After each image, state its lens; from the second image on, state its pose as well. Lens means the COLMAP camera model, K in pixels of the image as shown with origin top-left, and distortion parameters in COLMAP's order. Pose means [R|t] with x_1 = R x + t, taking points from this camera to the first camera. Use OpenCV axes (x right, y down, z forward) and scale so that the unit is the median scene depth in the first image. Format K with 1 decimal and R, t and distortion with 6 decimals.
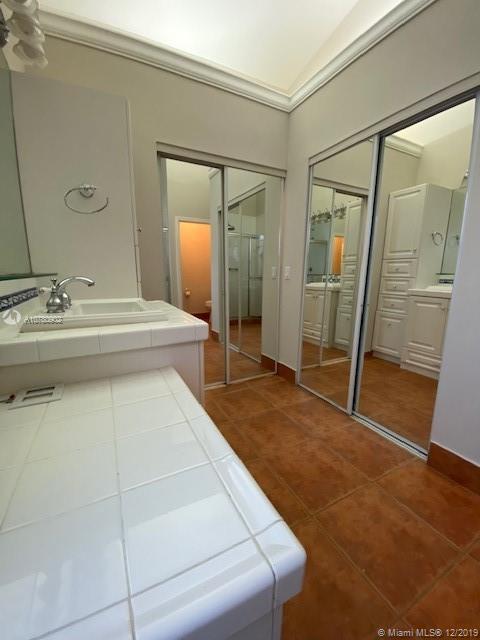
lens RADIAL K [[260.7, 0, 238.9], [0, 260.7, 315.5], [0, 0, 1]] dist [-0.003394, -0.009480]
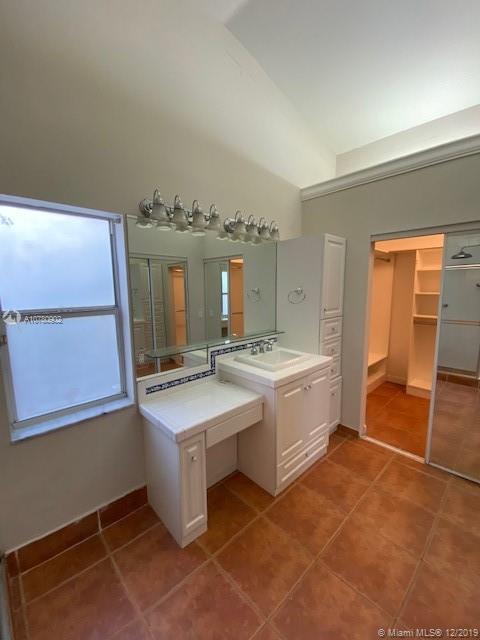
lens RADIAL K [[260.7, 0, 241.1], [0, 260.7, 315.8], [0, 0, 1]] dist [-0.003394, -0.009480]
pose [[0.269561, 0.088150, -0.958940, 0.824474], [-0.157292, 0.986459, 0.046464, -0.250039], [0.950051, 0.138308, 0.279776, 0.094535]]
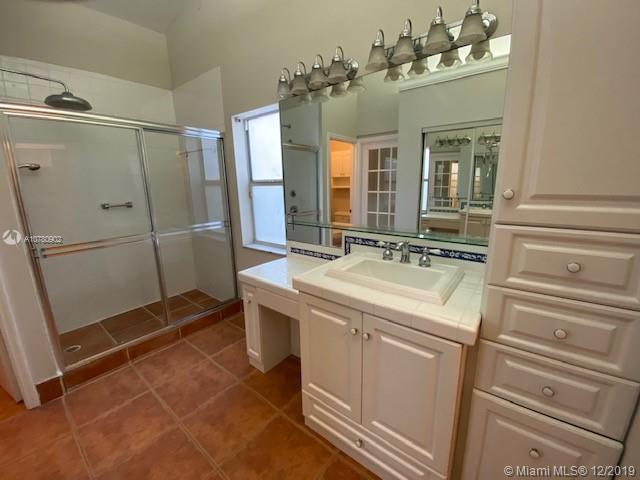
lens RADIAL K [[260.7, 0, 324.9], [0, 260.7, 239.3], [0, 0, 1]] dist [-0.003394, -0.009480]
pose [[-0.912450, 0.082225, -0.400842, 0.131125], [-0.072071, 0.931994, 0.355236, -0.355107], [0.402792, 0.353024, -0.844472, 1.162269]]
